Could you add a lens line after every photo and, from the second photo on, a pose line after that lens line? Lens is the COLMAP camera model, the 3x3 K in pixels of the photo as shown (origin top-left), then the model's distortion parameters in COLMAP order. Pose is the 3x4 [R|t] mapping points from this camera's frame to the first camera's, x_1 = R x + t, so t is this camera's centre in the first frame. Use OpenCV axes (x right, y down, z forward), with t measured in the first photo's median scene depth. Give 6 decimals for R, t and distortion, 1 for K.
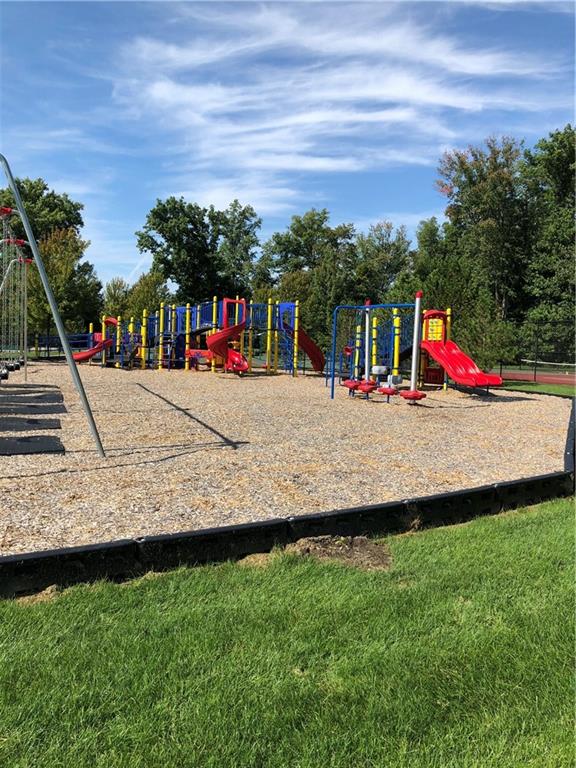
lens RADIAL K [[670.7, 0, 288.0], [0, 670.7, 384.0], [0, 0, 1]] dist [-0.004559, 0.045563]
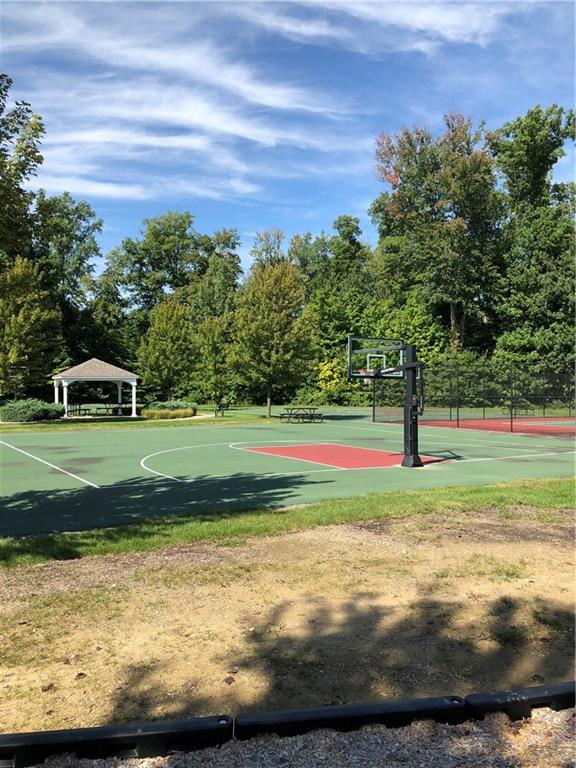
lens RADIAL K [[670.7, 0, 288.0], [0, 670.7, 384.0], [0, 0, 1]] dist [-0.004559, 0.045563]
pose [[0.941848, -0.030569, 0.334645, -0.040311], [0.050333, 0.997453, -0.050546, -0.007719], [-0.332247, 0.064451, 0.940988, 0.102196]]
